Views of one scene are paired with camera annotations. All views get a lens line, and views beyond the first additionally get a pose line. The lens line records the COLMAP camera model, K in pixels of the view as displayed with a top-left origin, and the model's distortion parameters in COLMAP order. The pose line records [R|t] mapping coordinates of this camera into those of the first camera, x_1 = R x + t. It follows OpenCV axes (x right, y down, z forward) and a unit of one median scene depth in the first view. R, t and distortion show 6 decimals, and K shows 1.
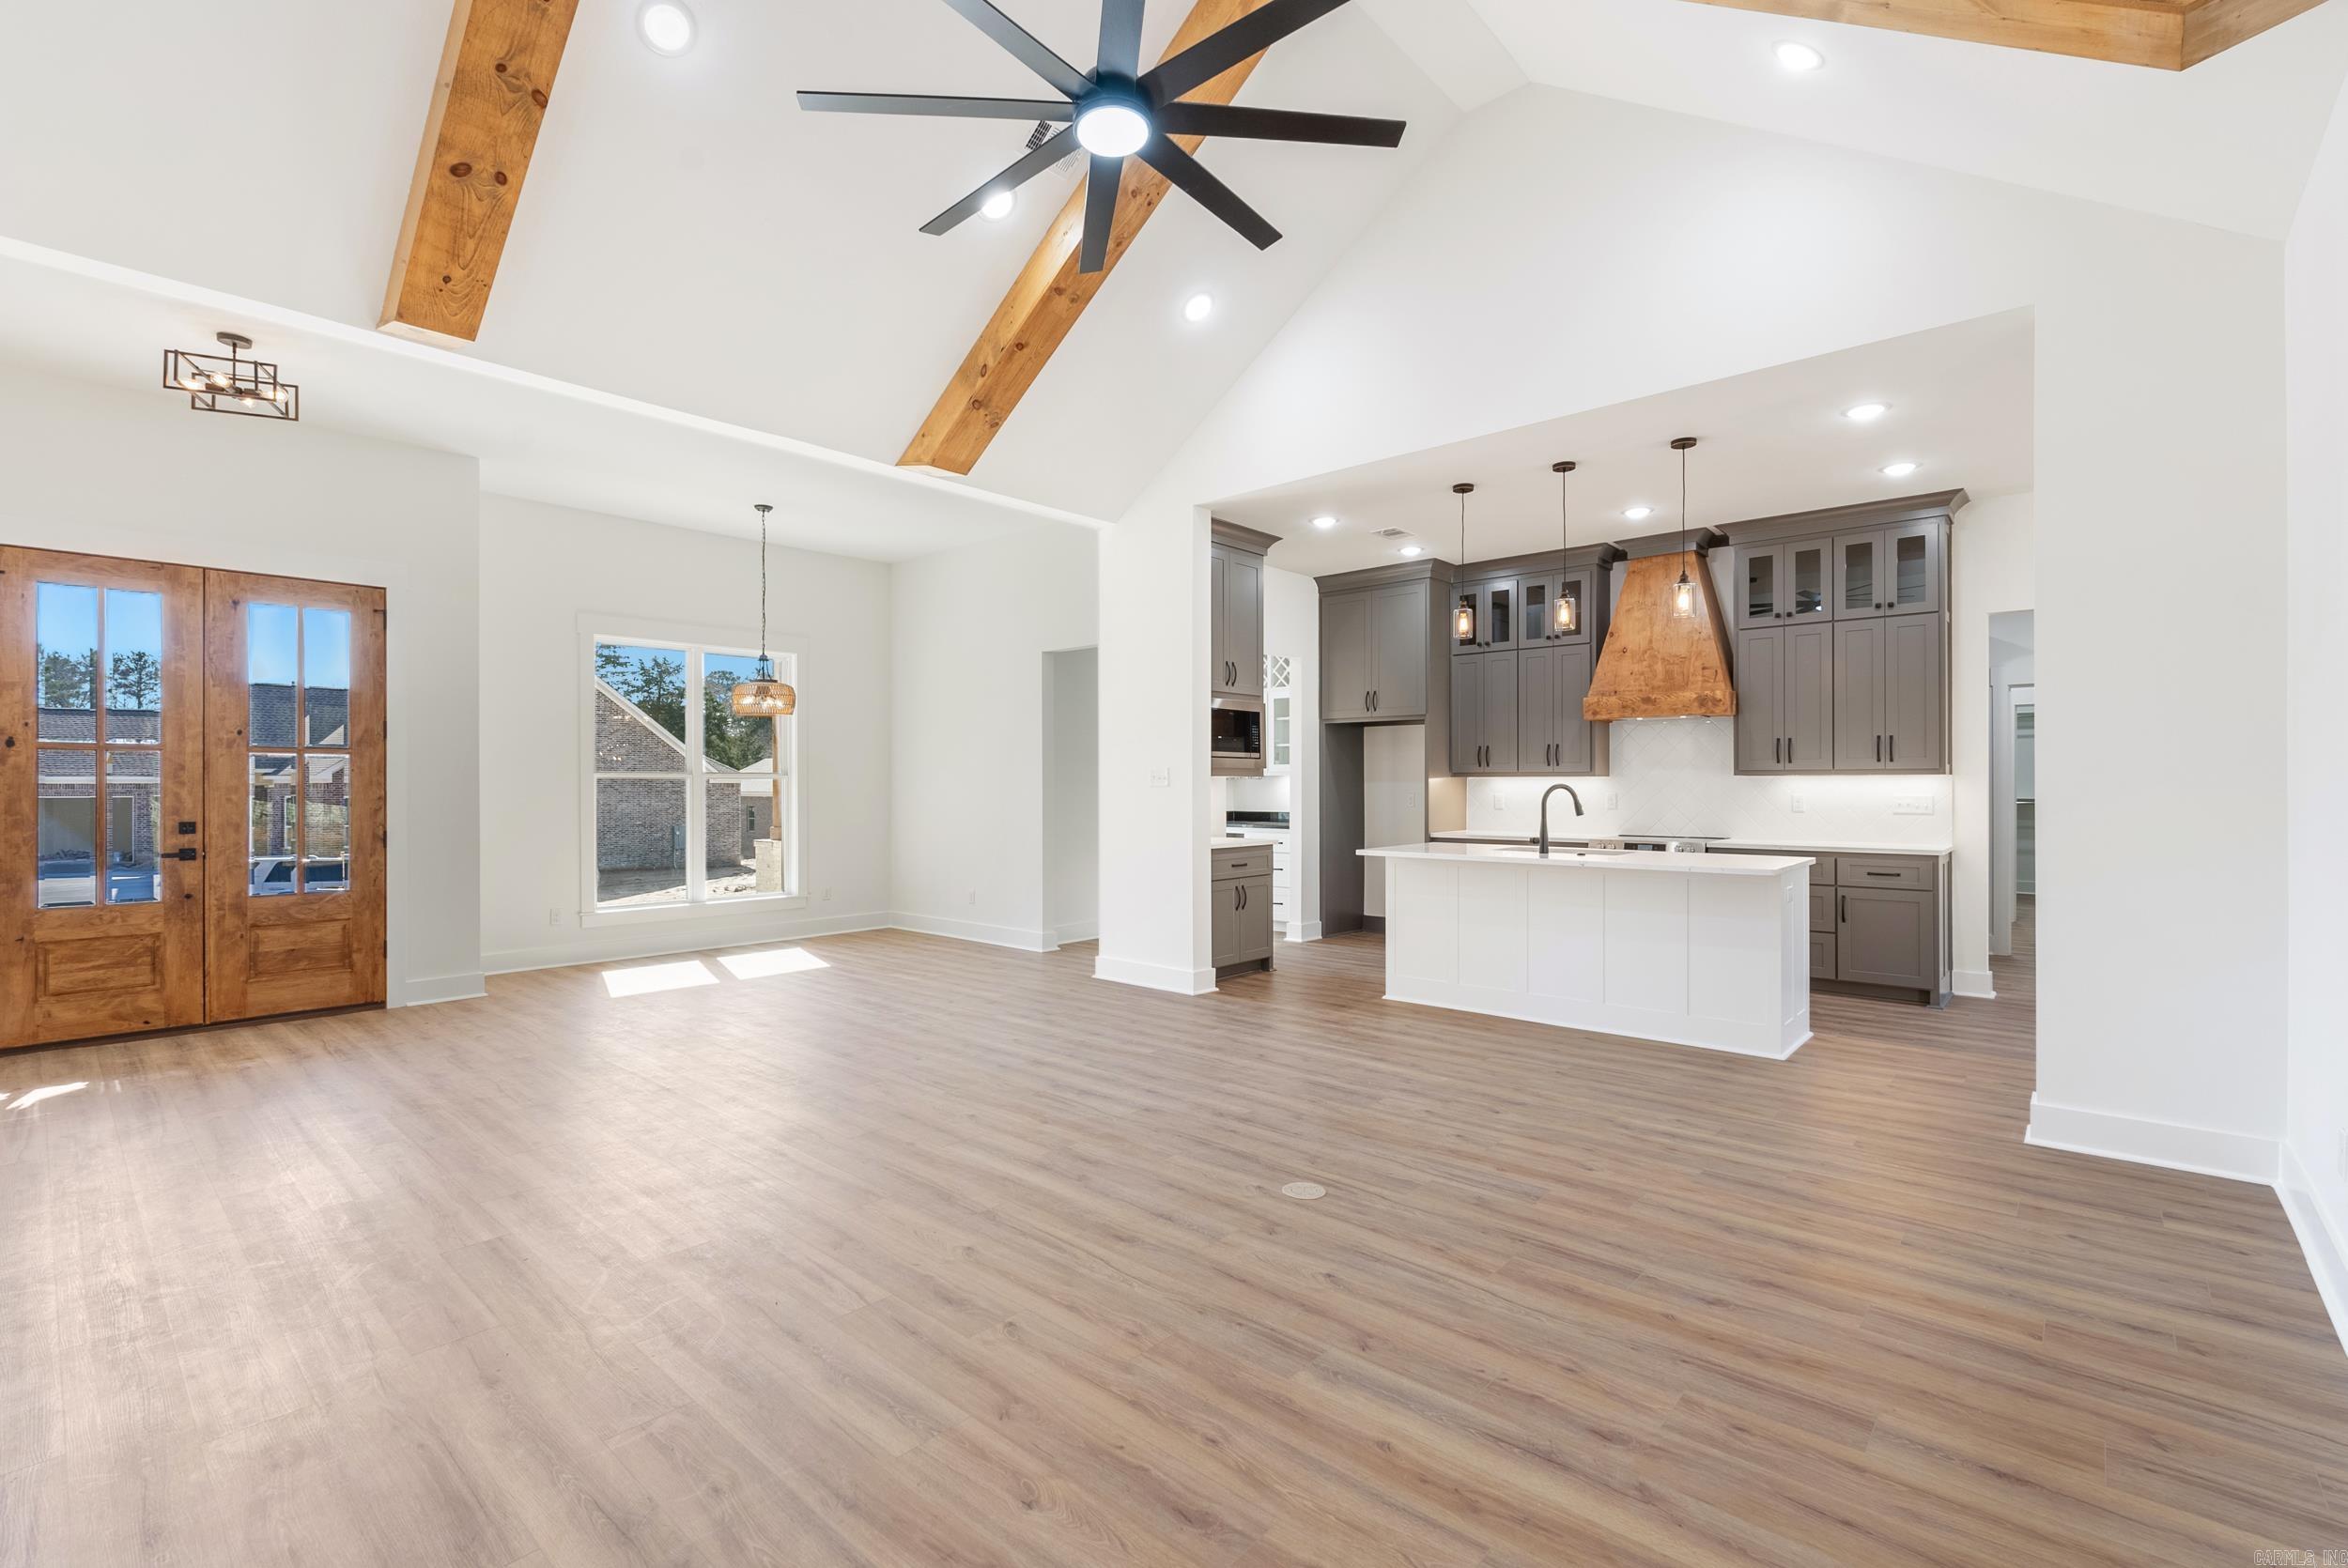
lens RADIAL K [[1031.1, 0, 1175.9], [0, 1031.1, 782.6], [0, 0, 1]] dist [-0.007090, 0.000754]
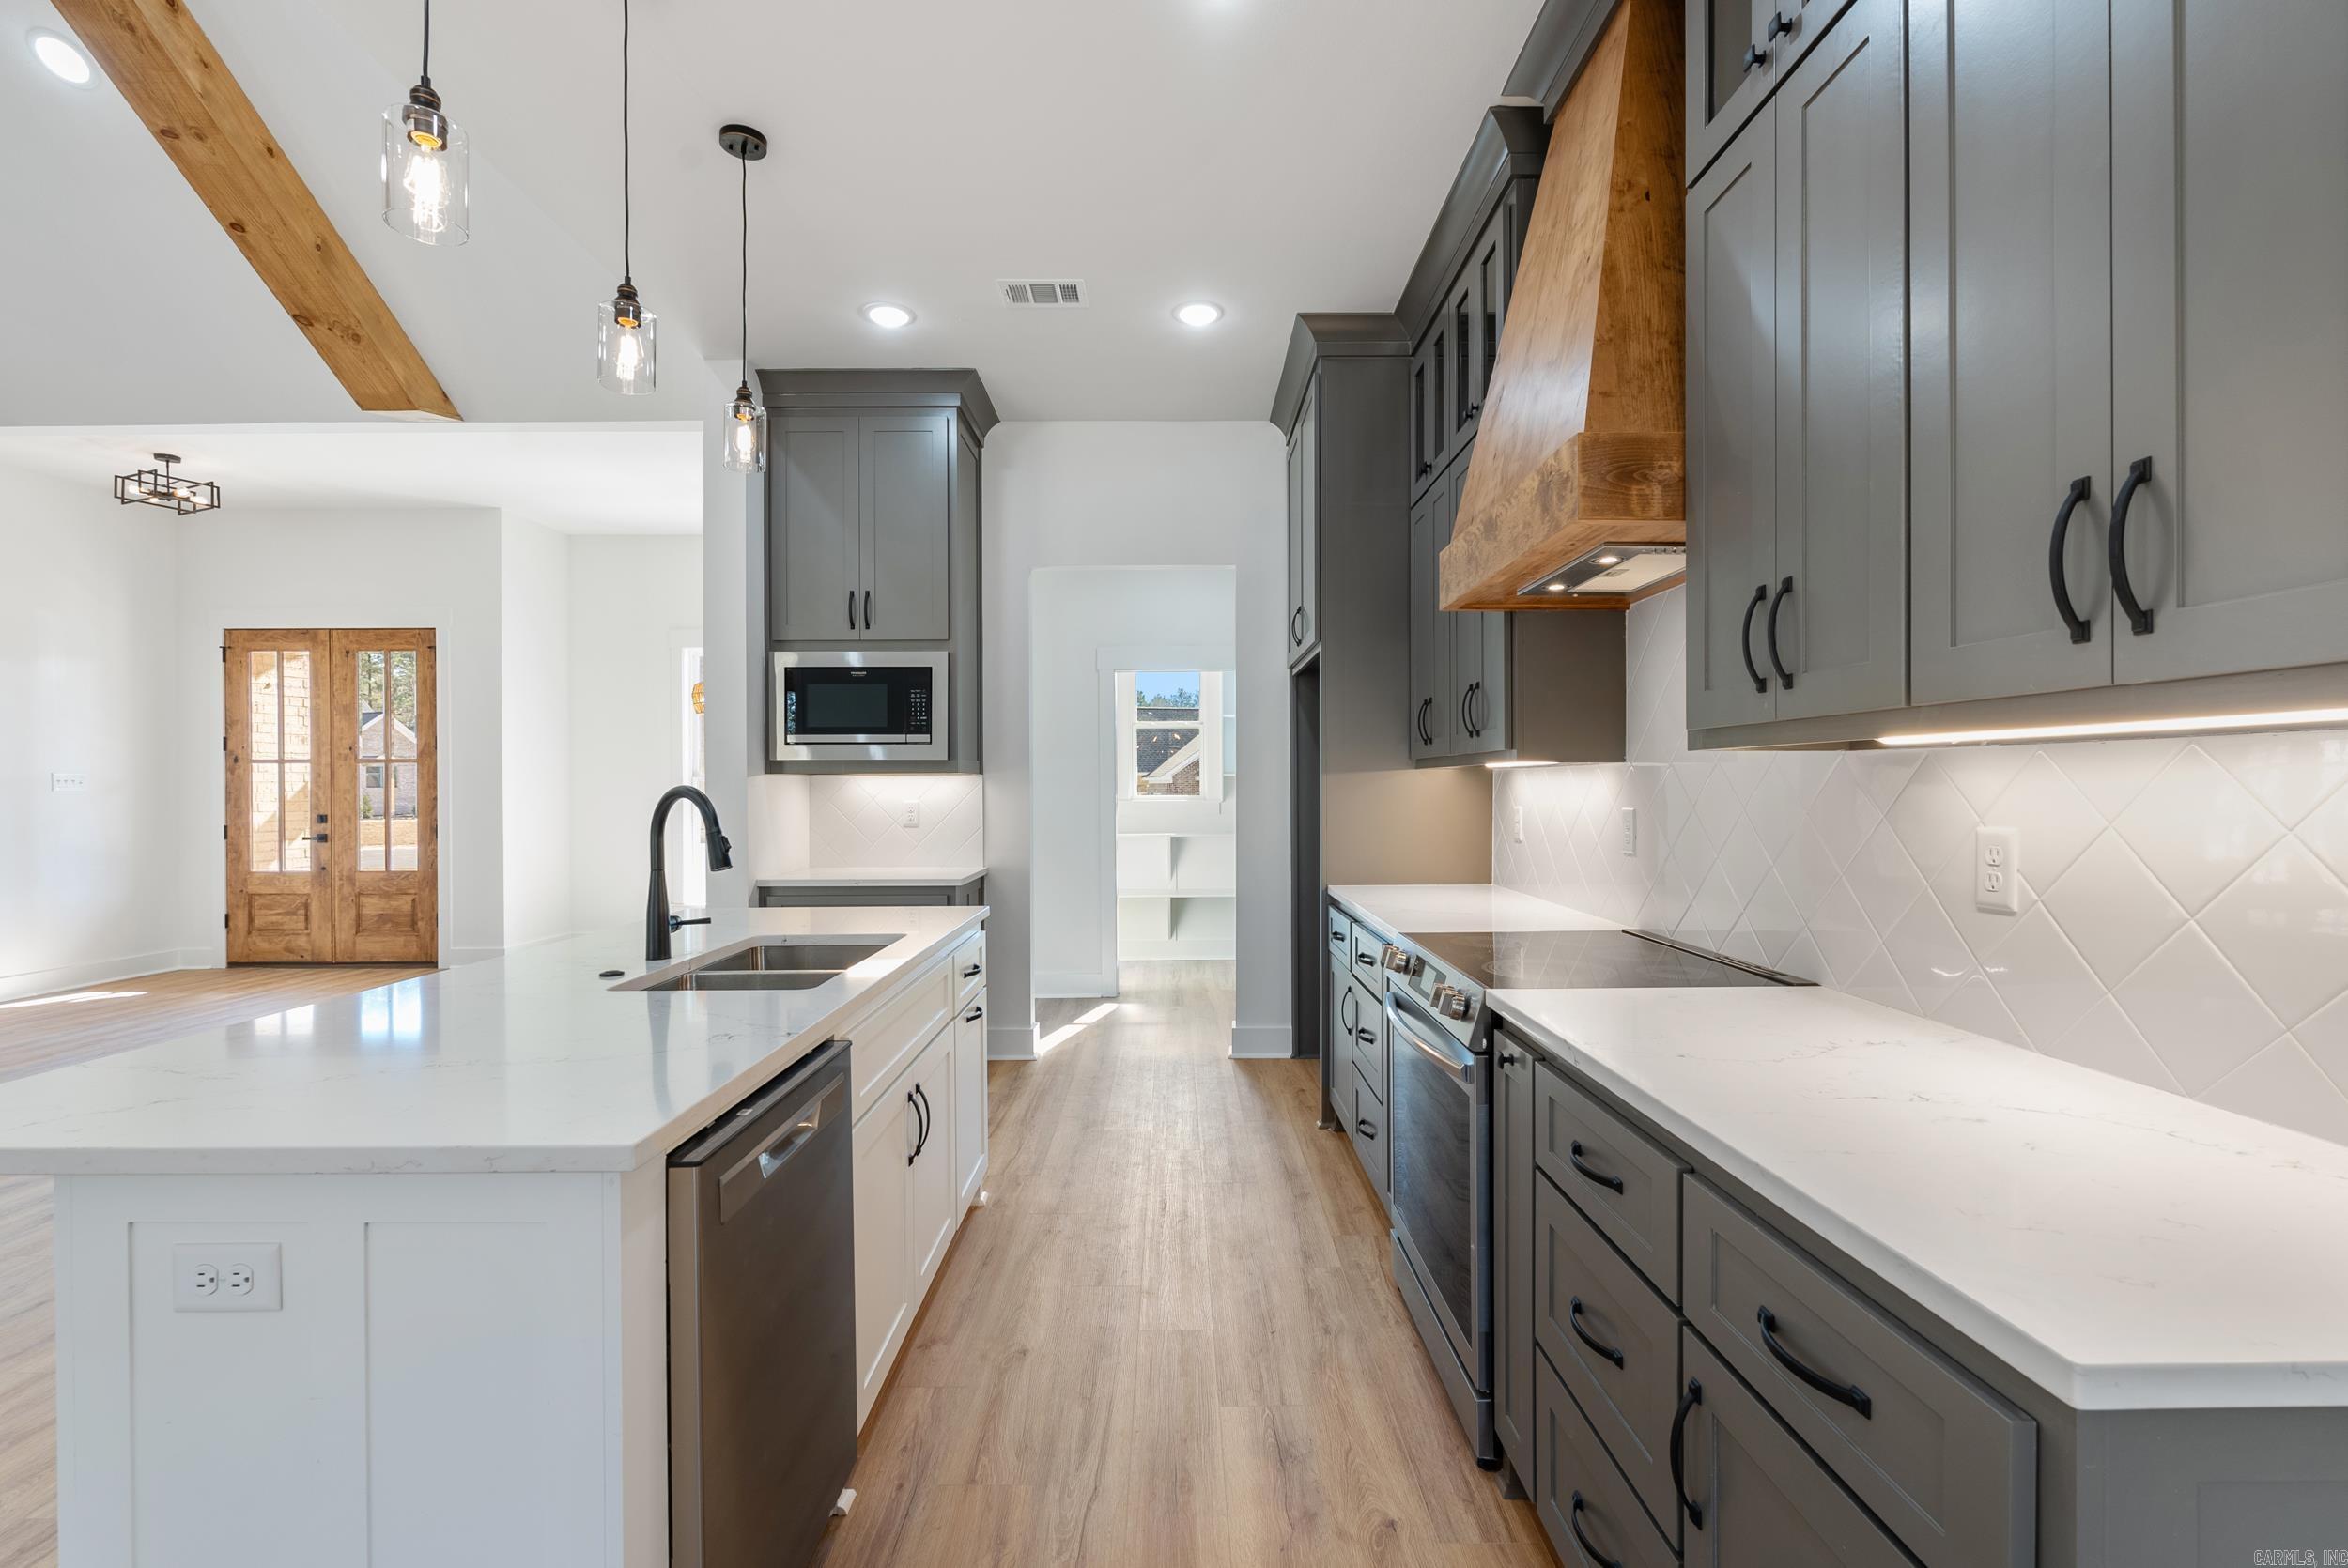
lens RADIAL K [[1034.8, 0, 1171.9], [0, 1034.8, 789.4], [0, 0, 1]] dist [-0.005451, 0.000400]
pose [[0.668006, 0.001736, -0.744154, 0.752537], [0.004993, 0.999964, 0.006815, 0.000551], [0.744139, -0.008268, 0.667973, 0.836055]]
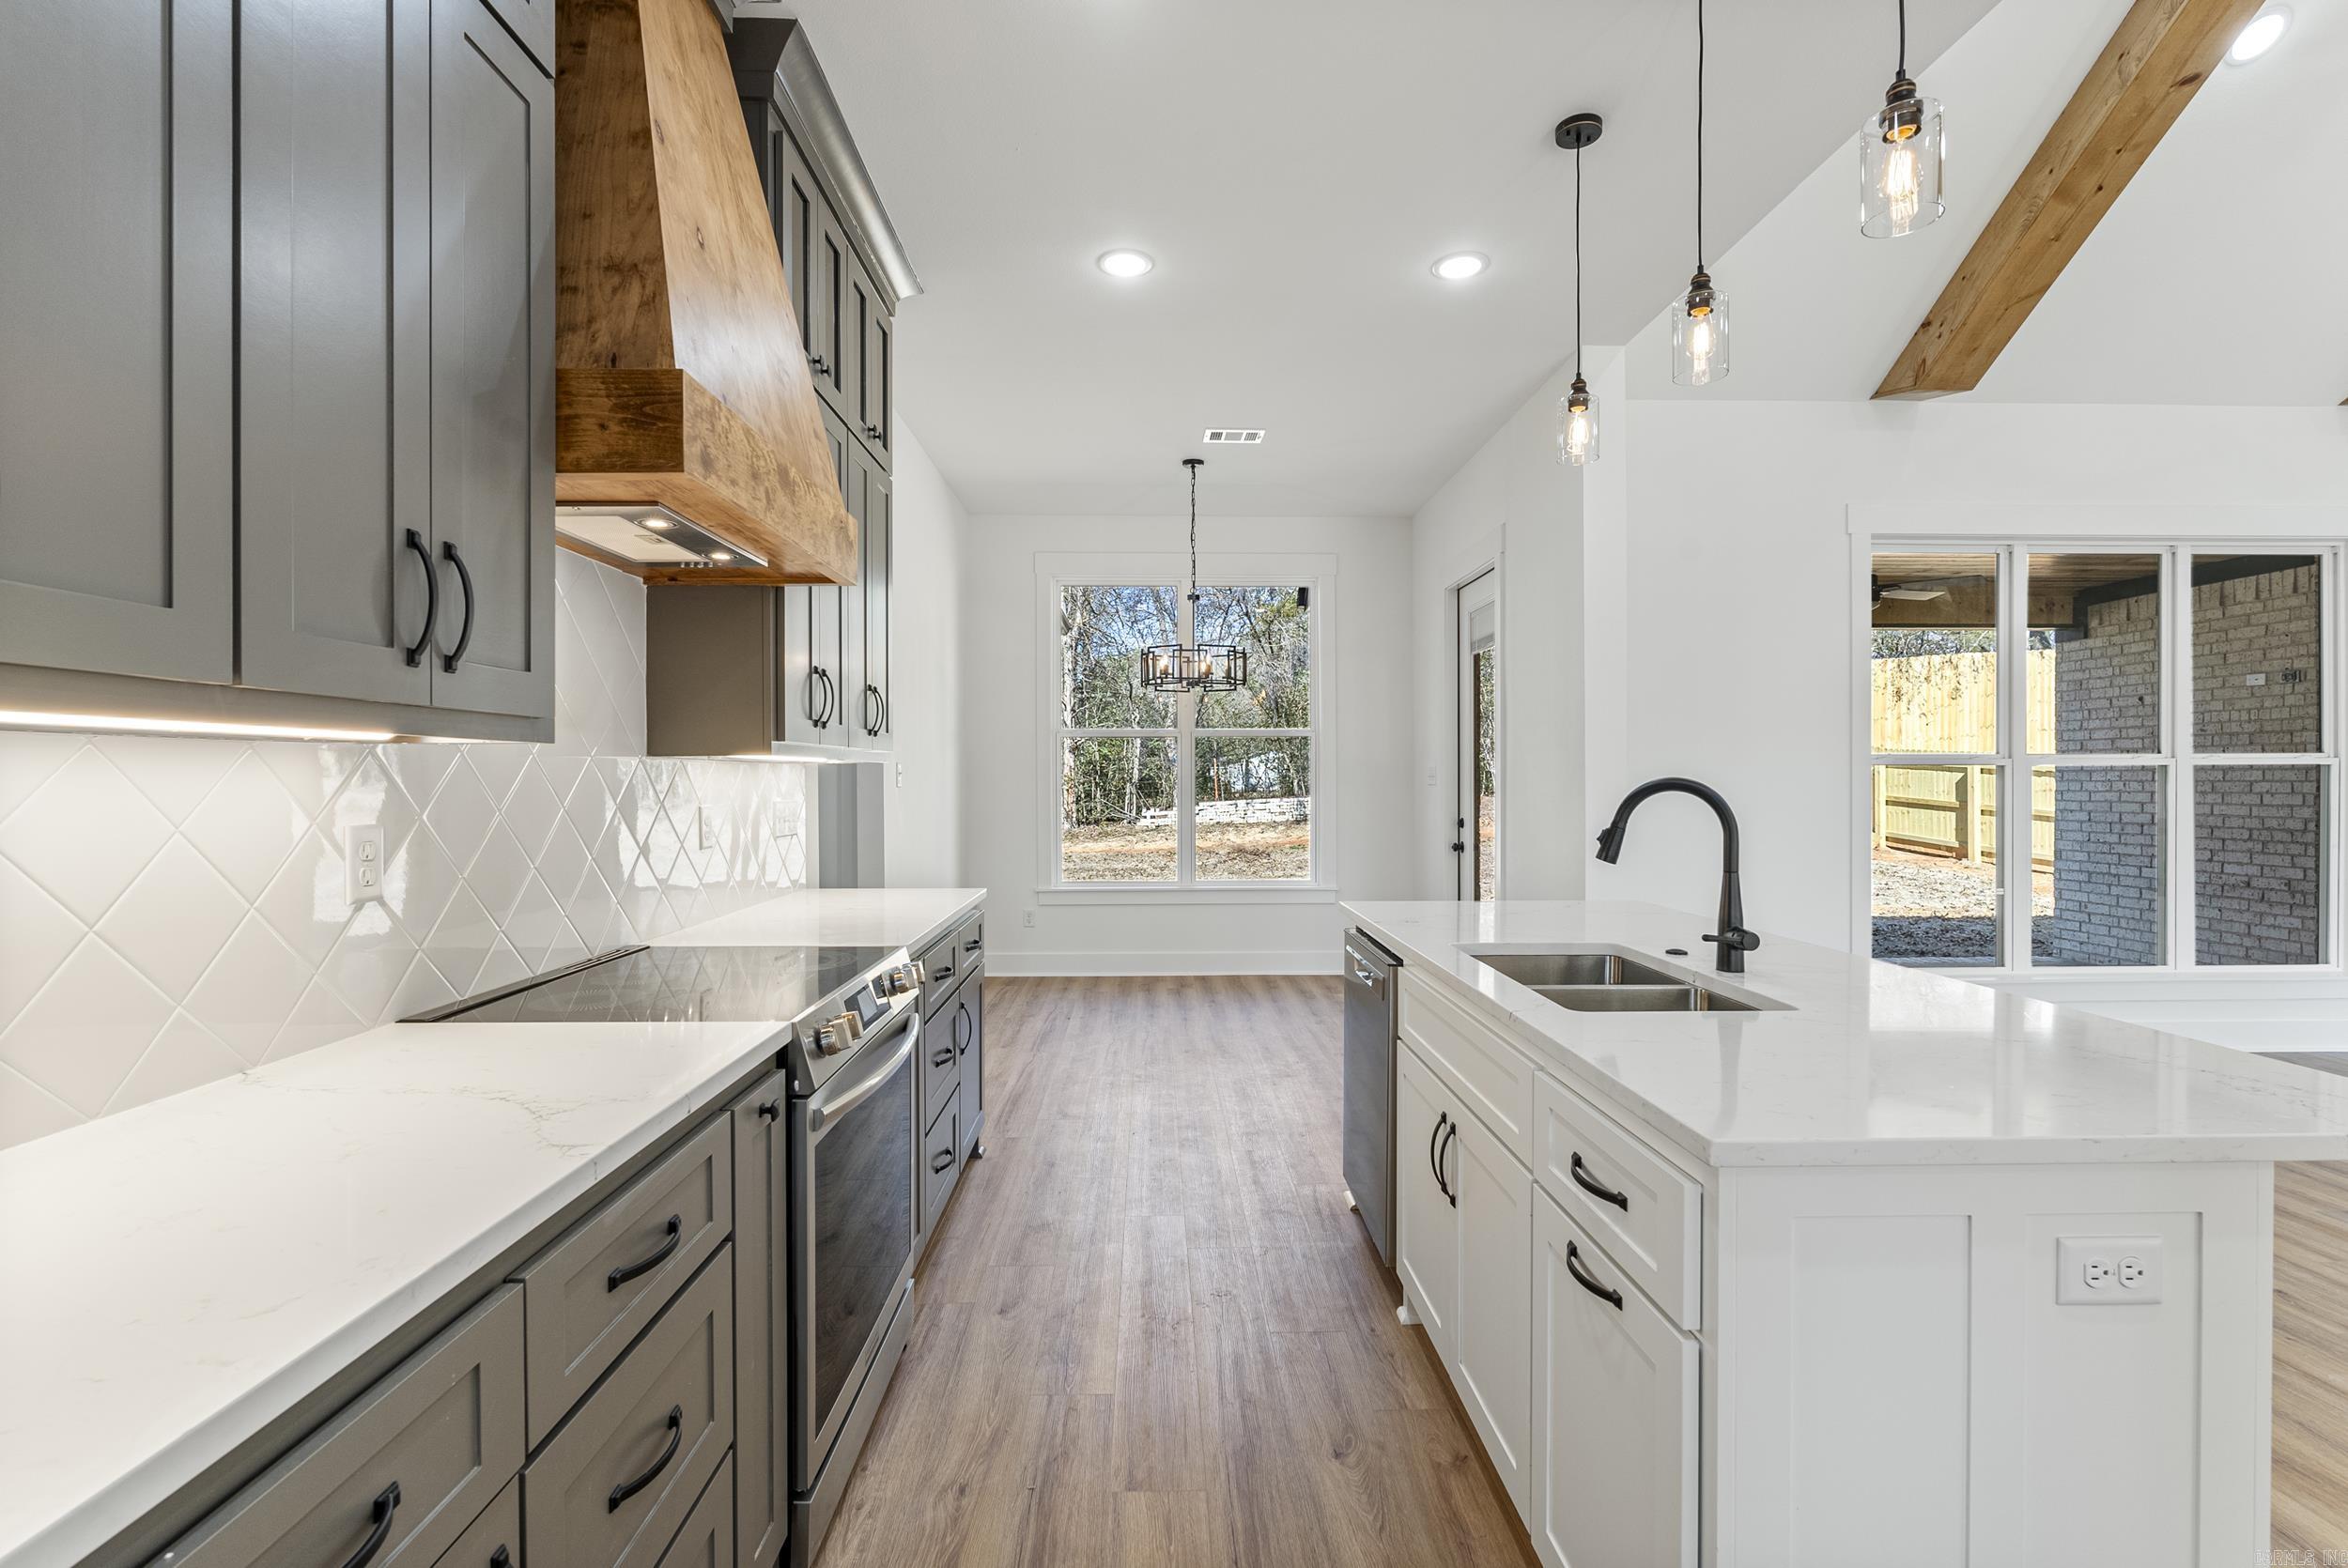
lens RADIAL K [[1054.2, 0, 1174.0], [0, 1054.2, 784.0], [0, 0, 1]] dist [-0.004541, 0.000021]
pose [[-0.682600, -0.004880, 0.730776, 0.208631], [0.000097, 0.999977, 0.006767, 0.000624], [-0.730792, 0.004690, -0.682584, 1.326239]]
